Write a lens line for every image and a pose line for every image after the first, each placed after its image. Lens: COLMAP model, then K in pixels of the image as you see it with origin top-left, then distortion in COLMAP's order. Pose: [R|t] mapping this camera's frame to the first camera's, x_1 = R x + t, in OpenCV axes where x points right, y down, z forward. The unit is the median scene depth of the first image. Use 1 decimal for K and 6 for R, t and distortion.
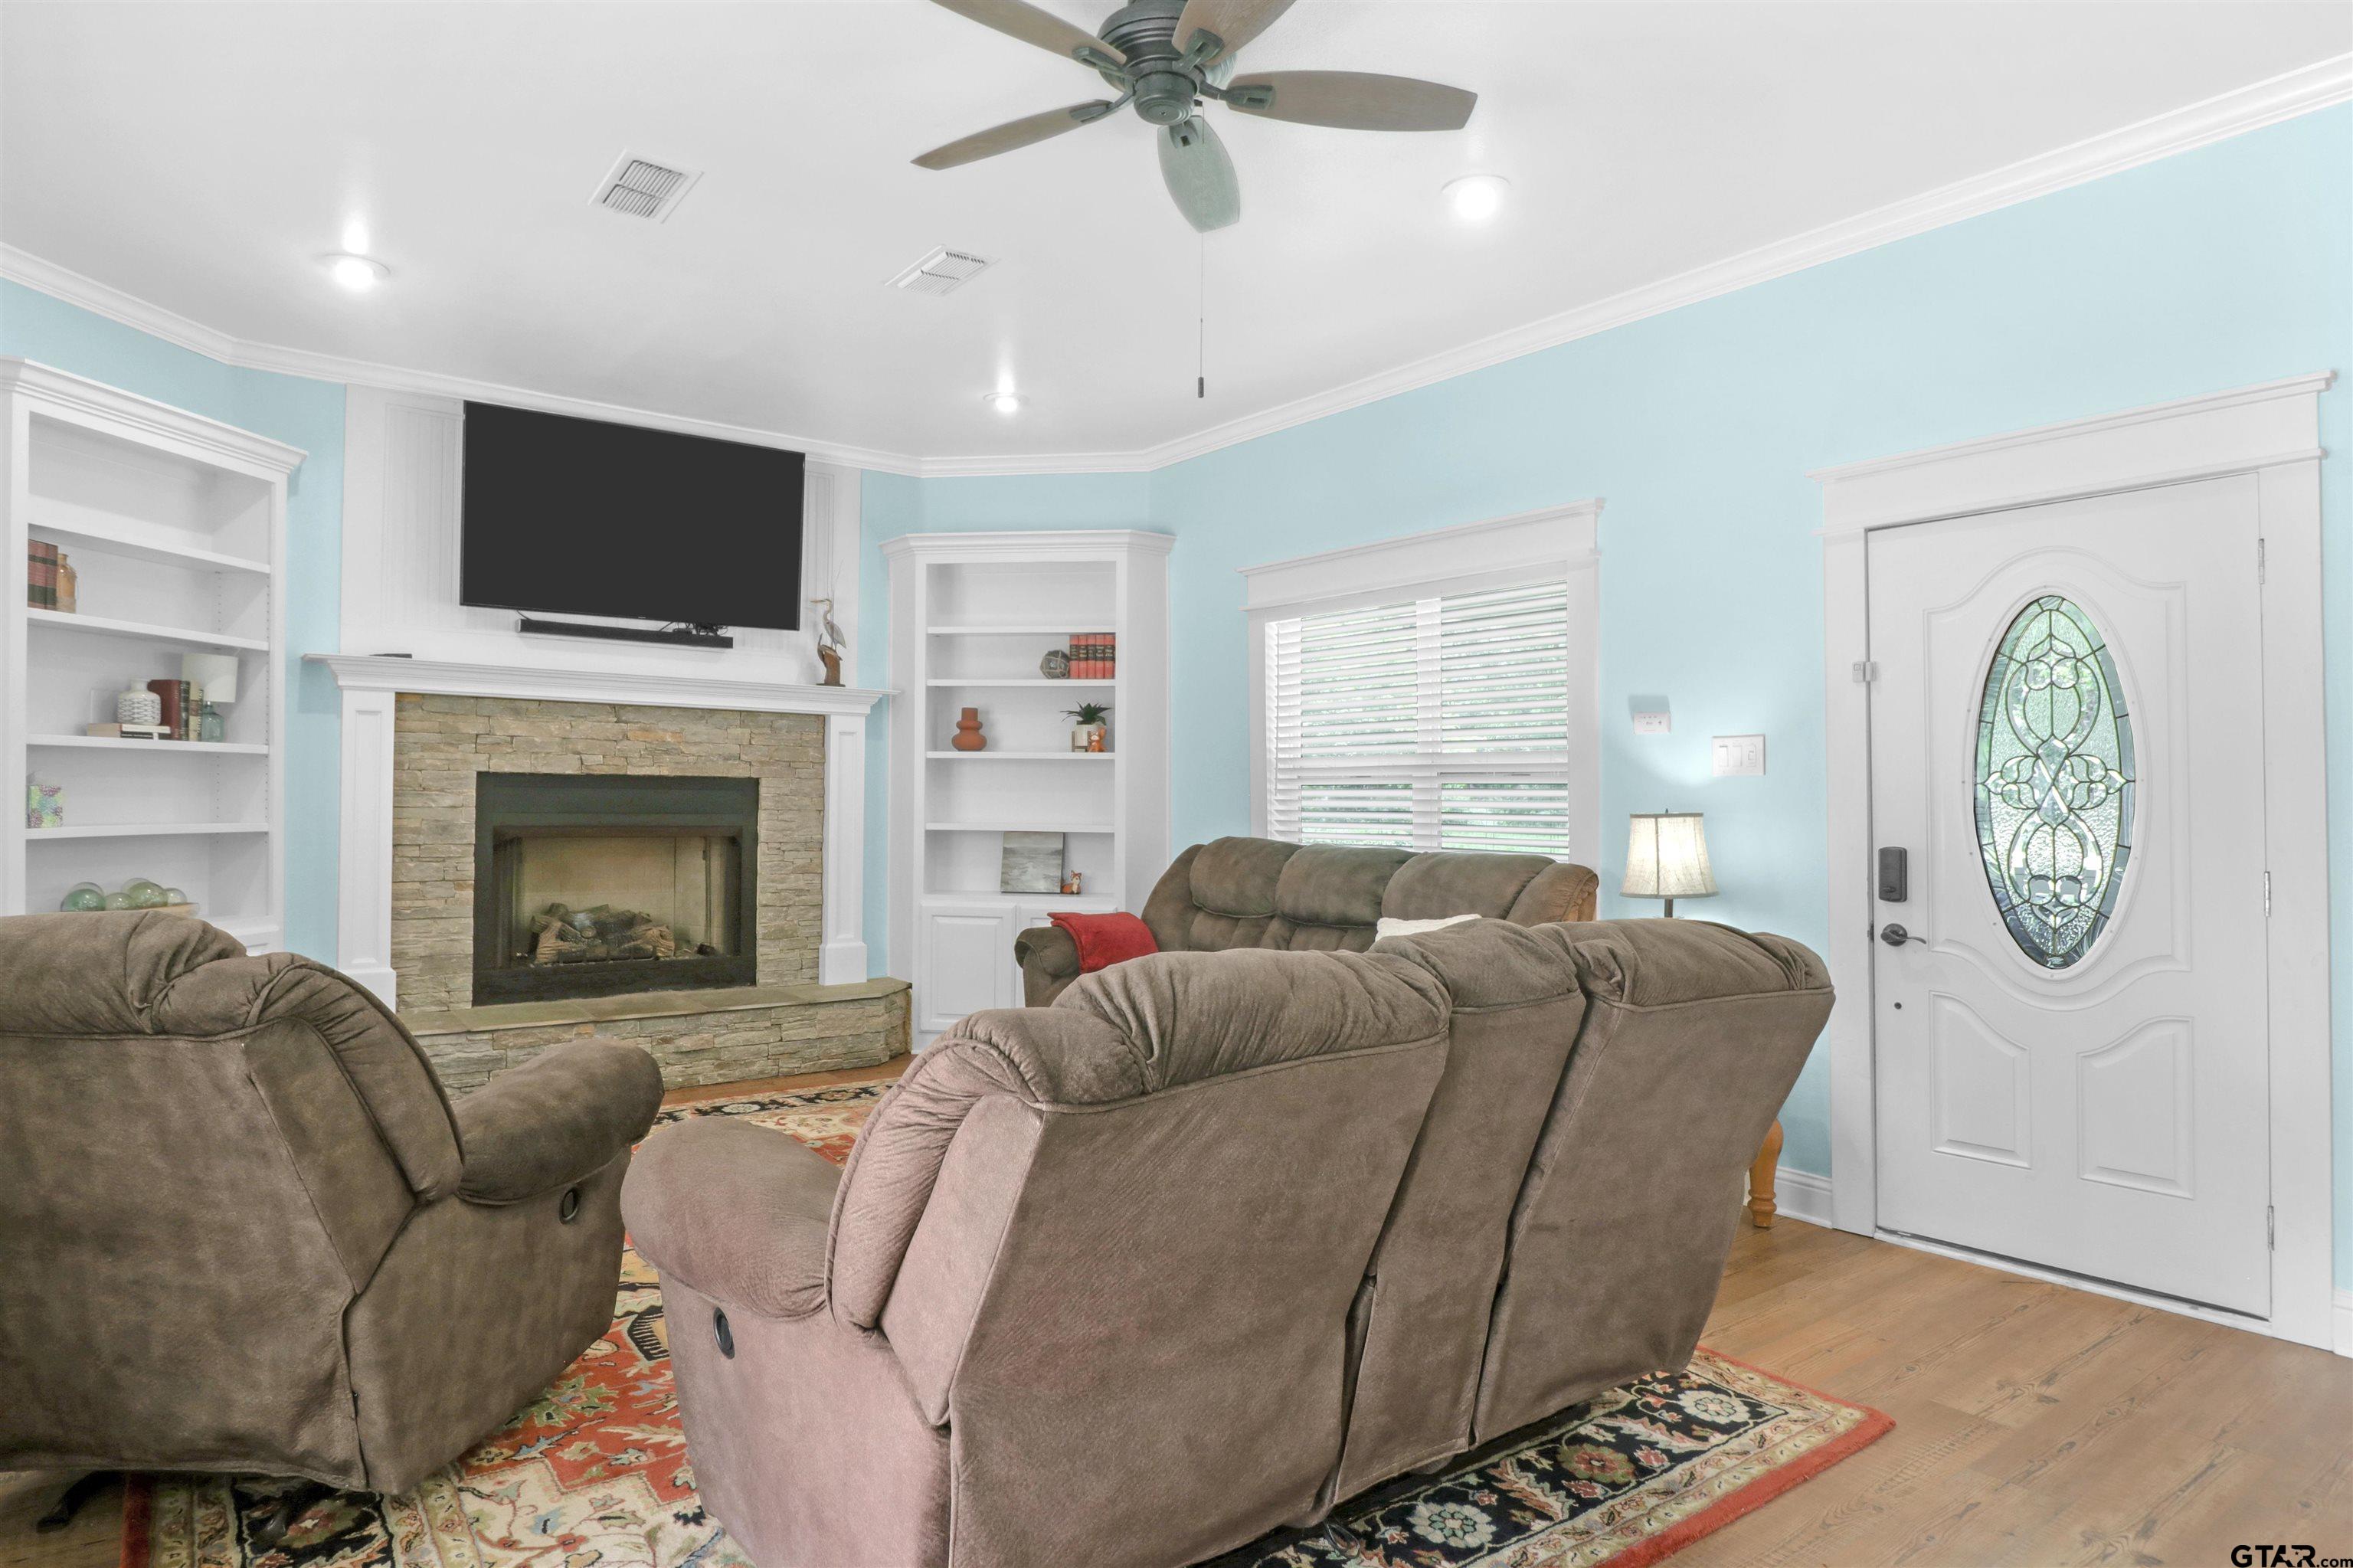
lens RADIAL K [[1416.0, 0, 1079.1], [0, 1416.0, 766.9], [0, 0, 1]] dist [0.015787, -0.000865]
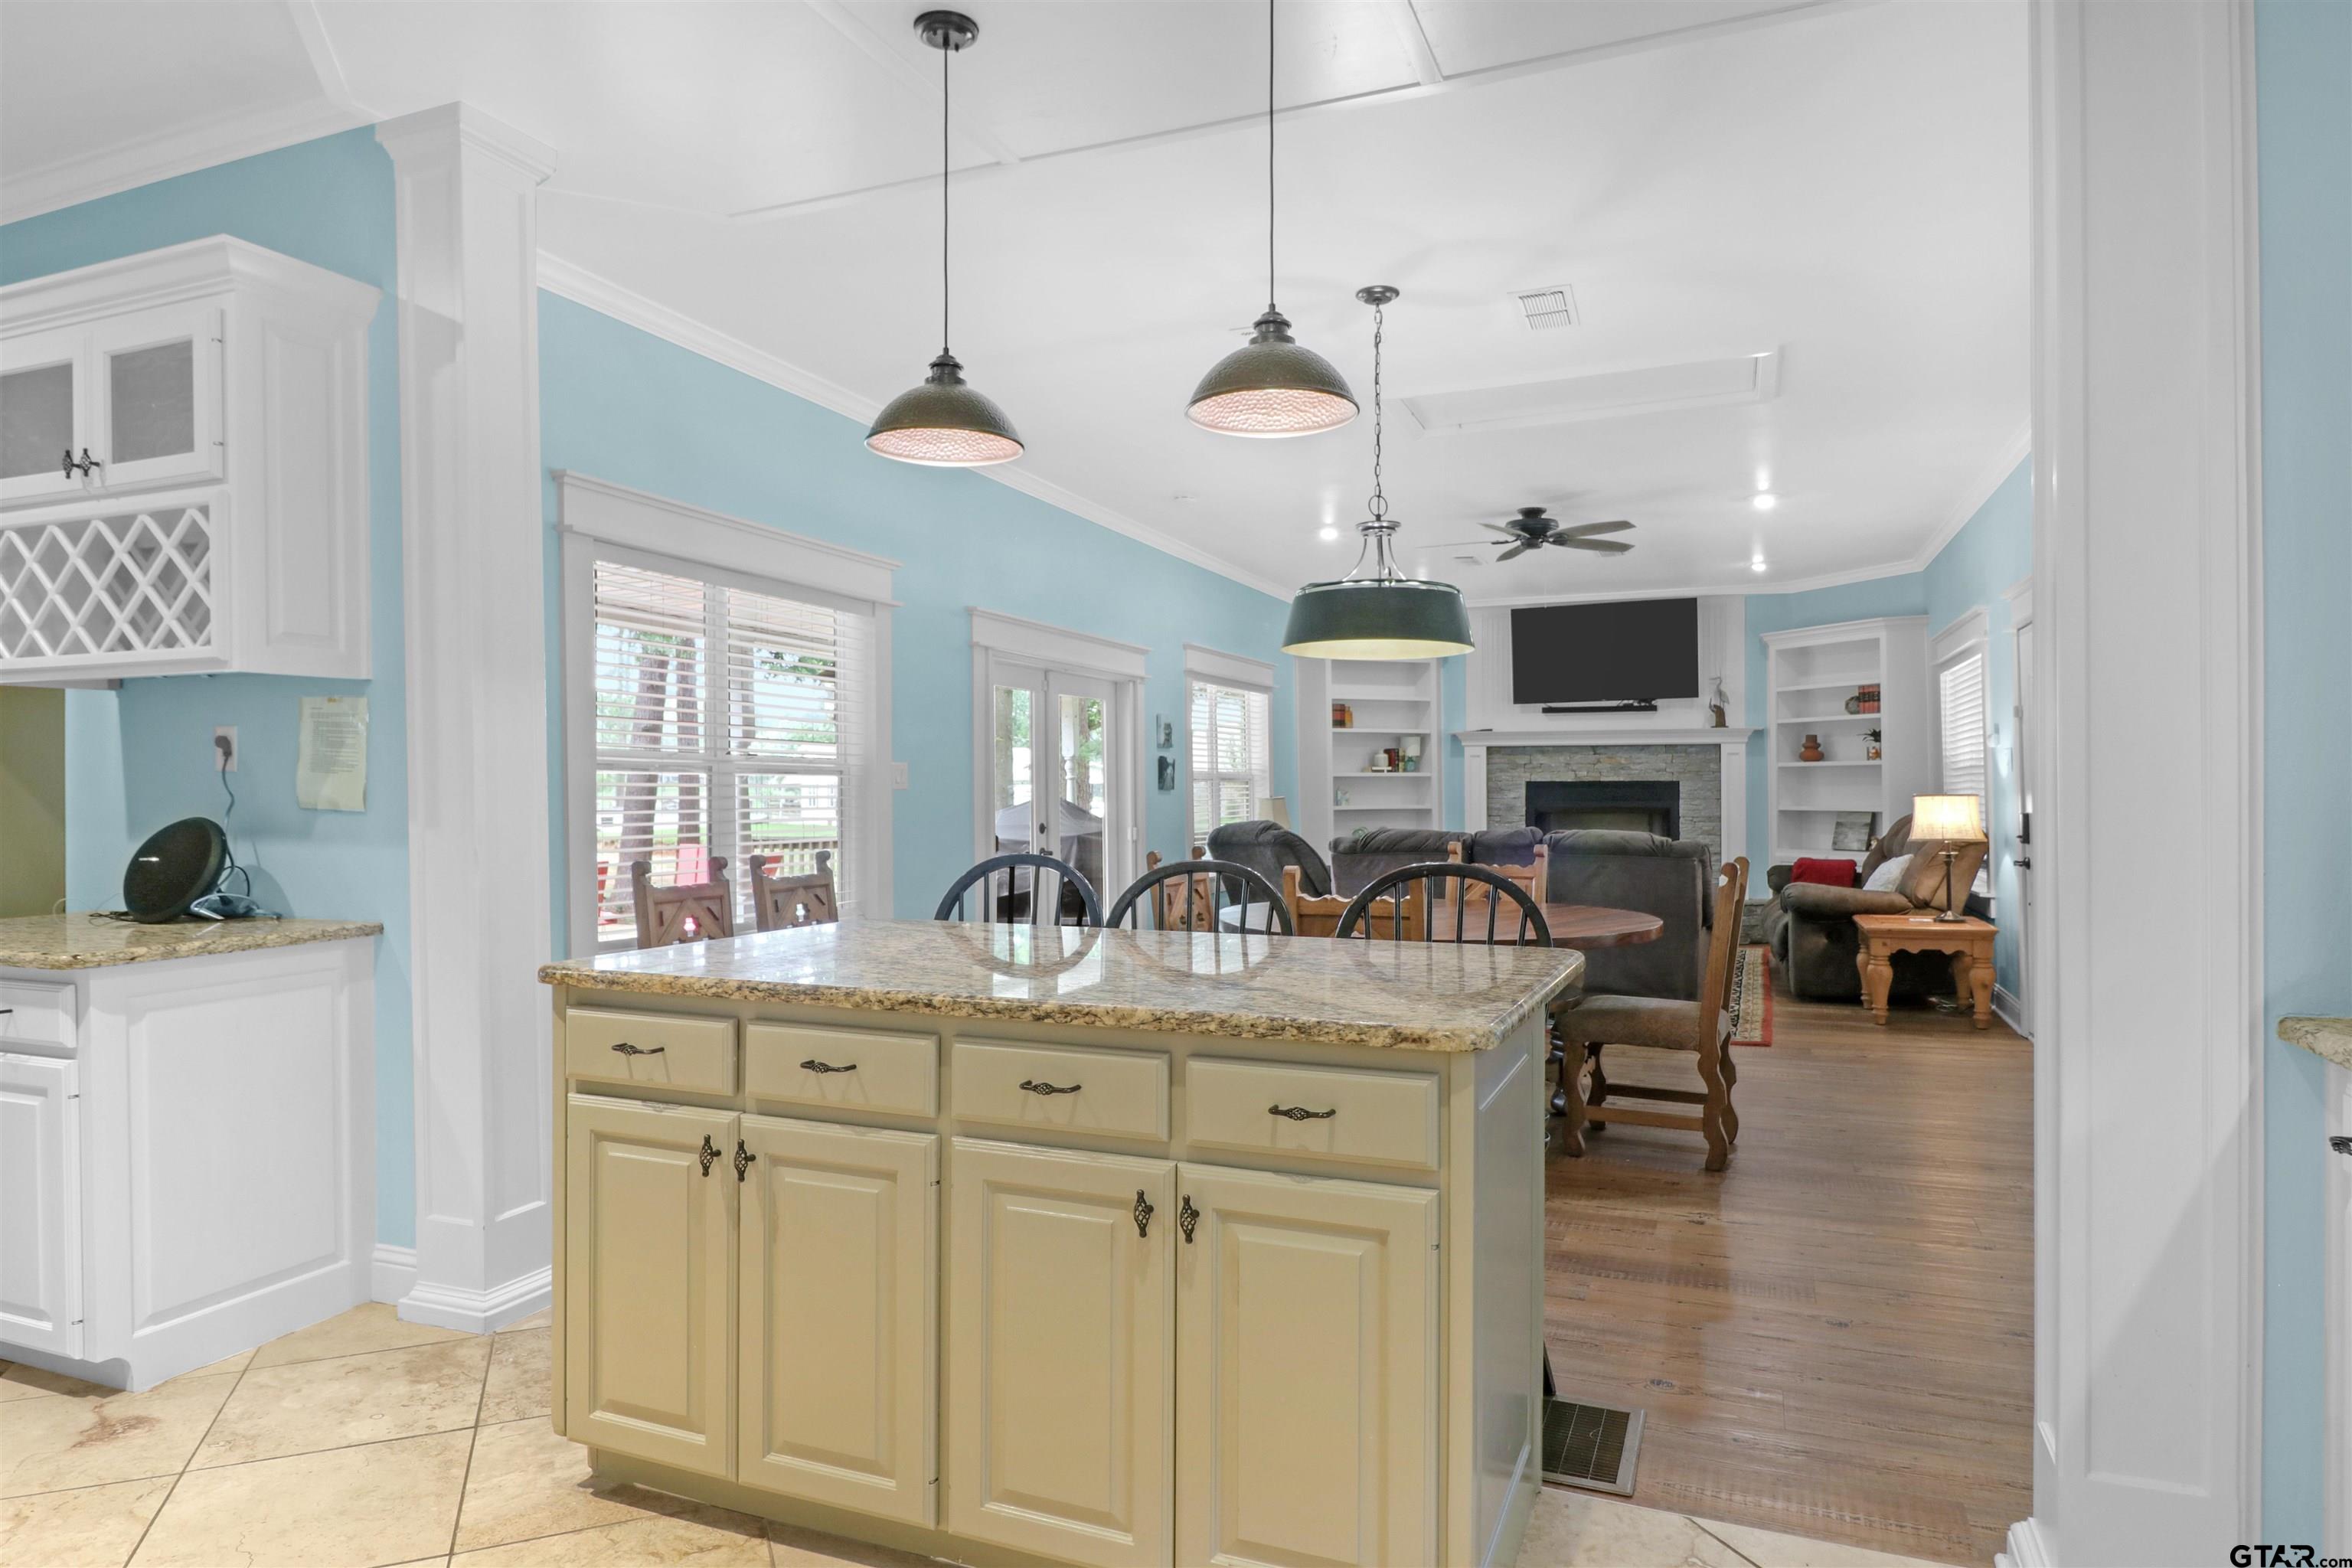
lens RADIAL K [[1304.7, 0, 1060.8], [0, 1304.7, 797.4], [0, 0, 1]] dist [0.003537, -0.012026]
pose [[0.450707, -0.009127, -0.892625, 0.978601], [0.027360, 0.999619, 0.003593, 0.000941], [0.892253, -0.026042, 0.450785, -0.482406]]
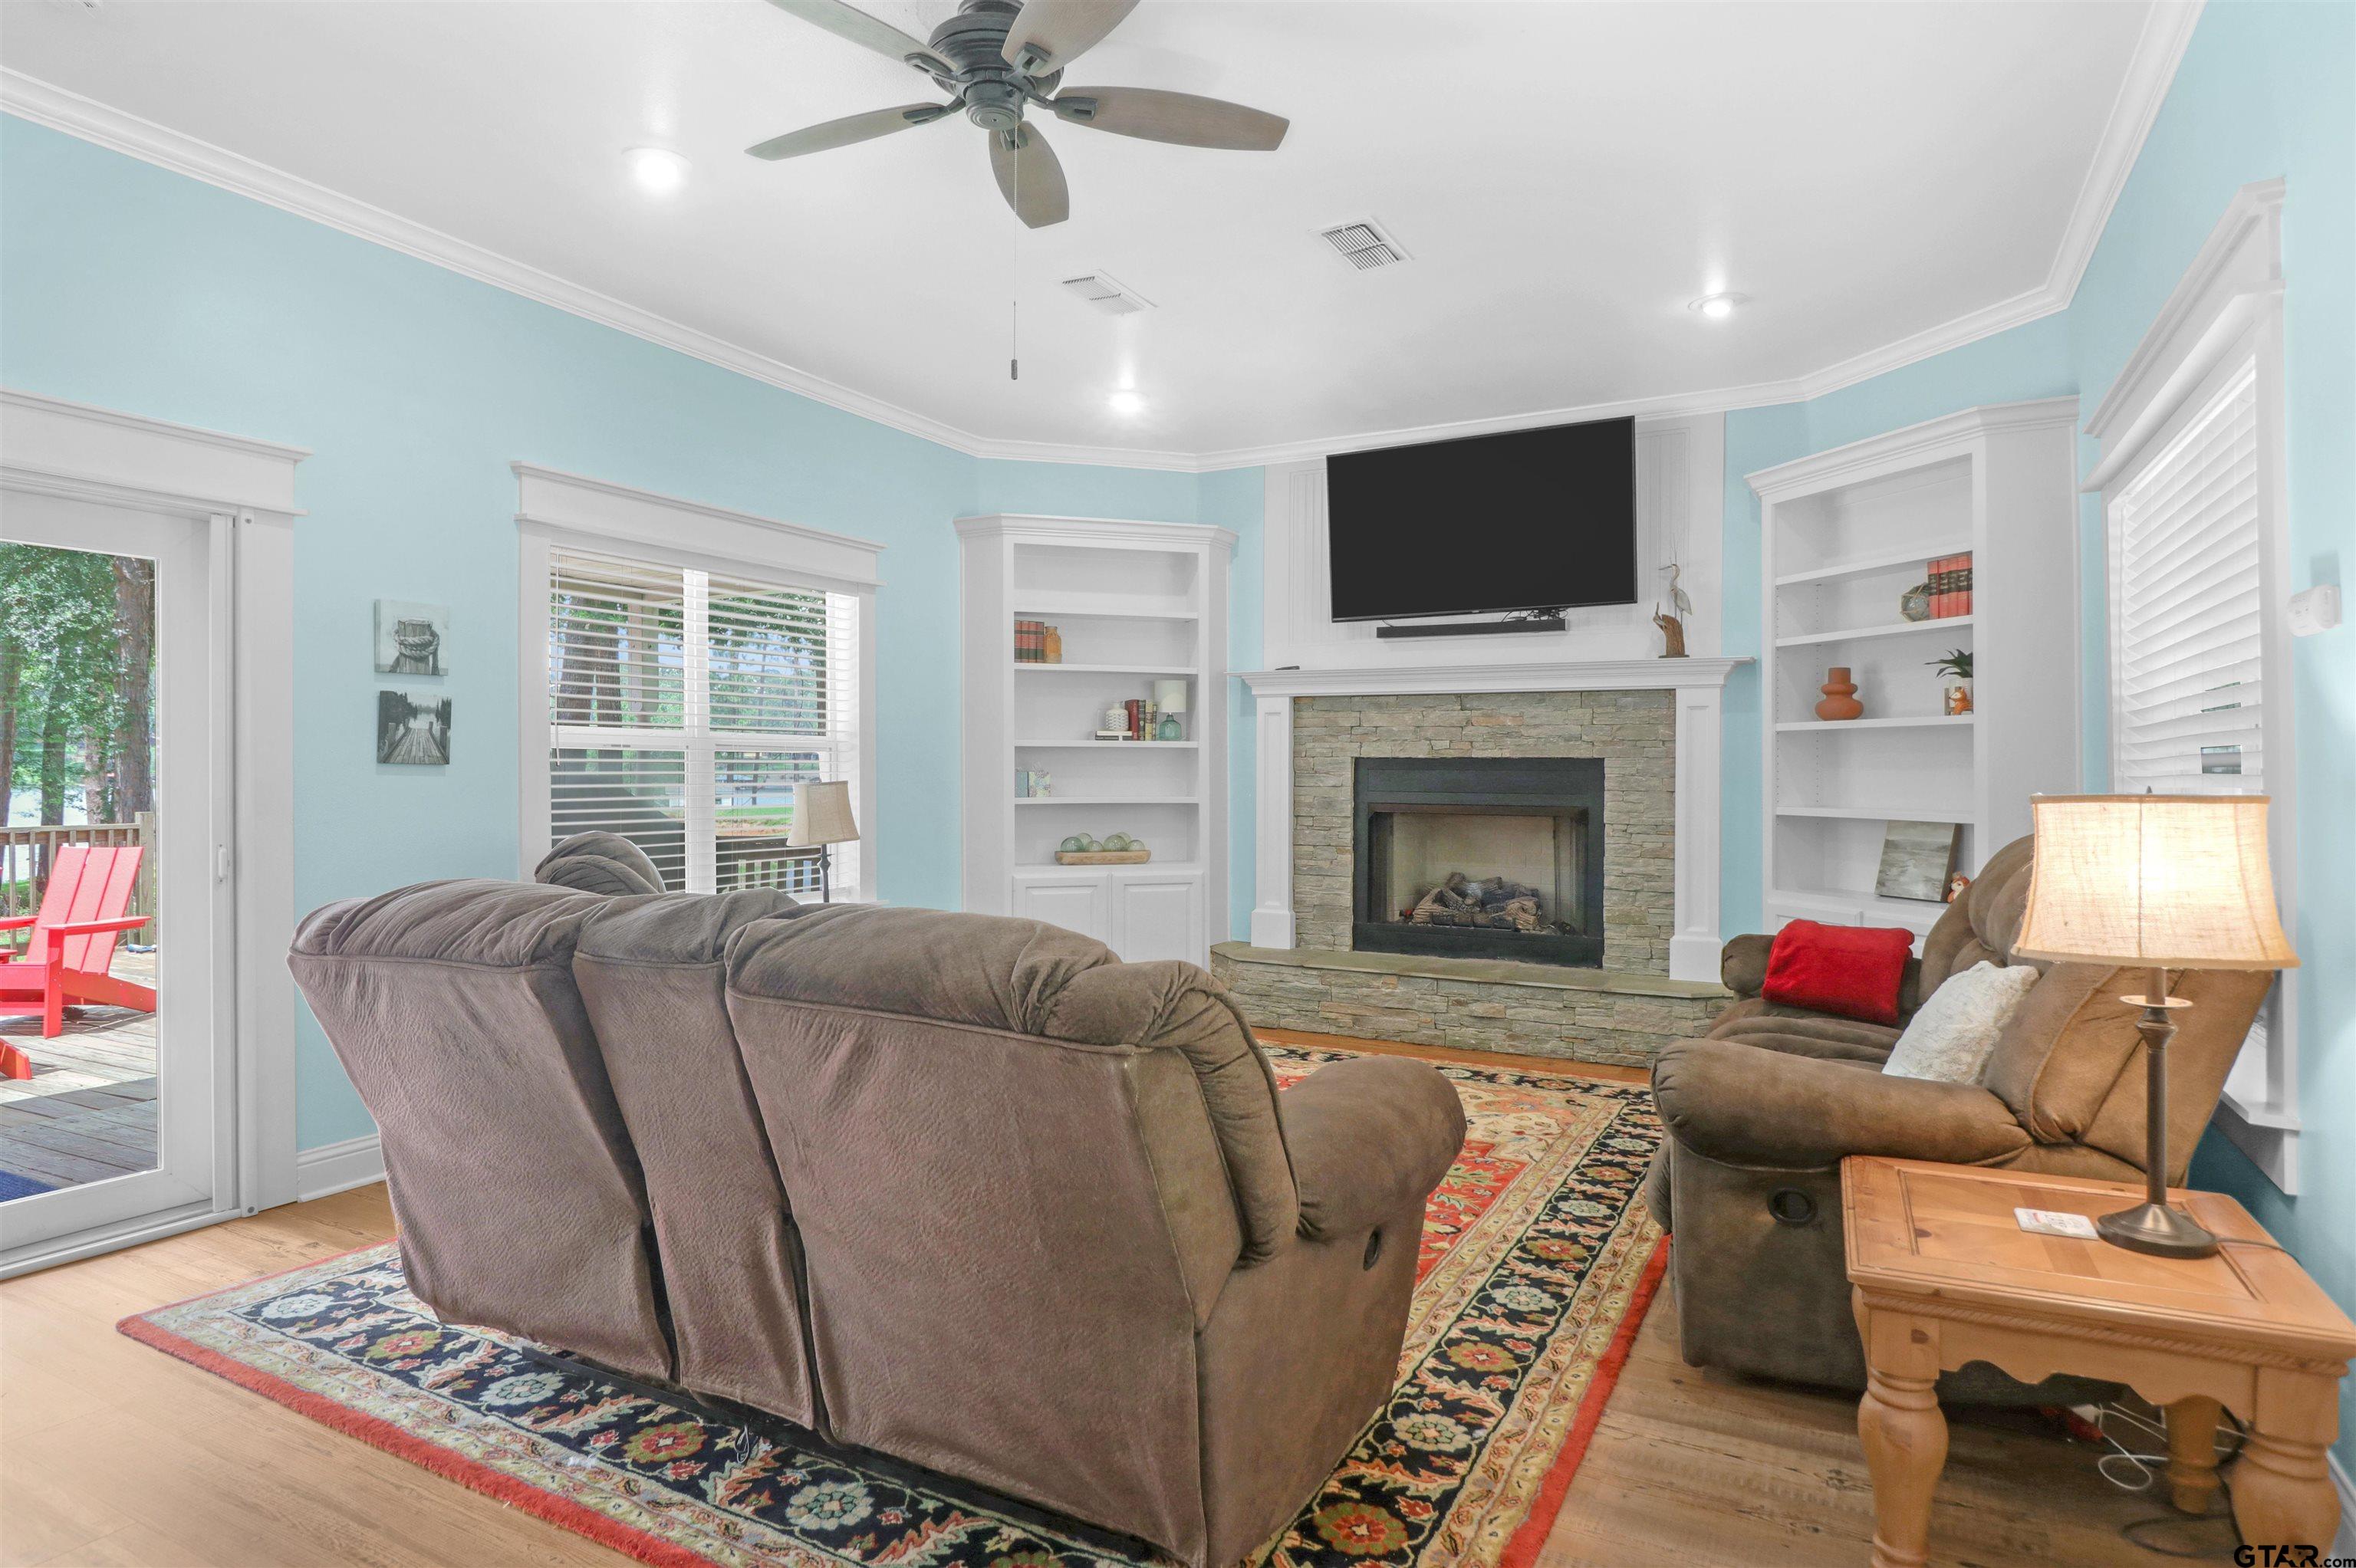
lens RADIAL K [[1306.7, 0, 1126.0], [0, 1306.7, 775.0], [0, 0, 1]] dist [0.003537, -0.012026]
pose [[0.418394, -0.007558, -0.908234, 0.500838], [0.018928, 0.999821, 0.000399, 0.013920], [0.908069, -0.017358, 0.418462, 0.350735]]
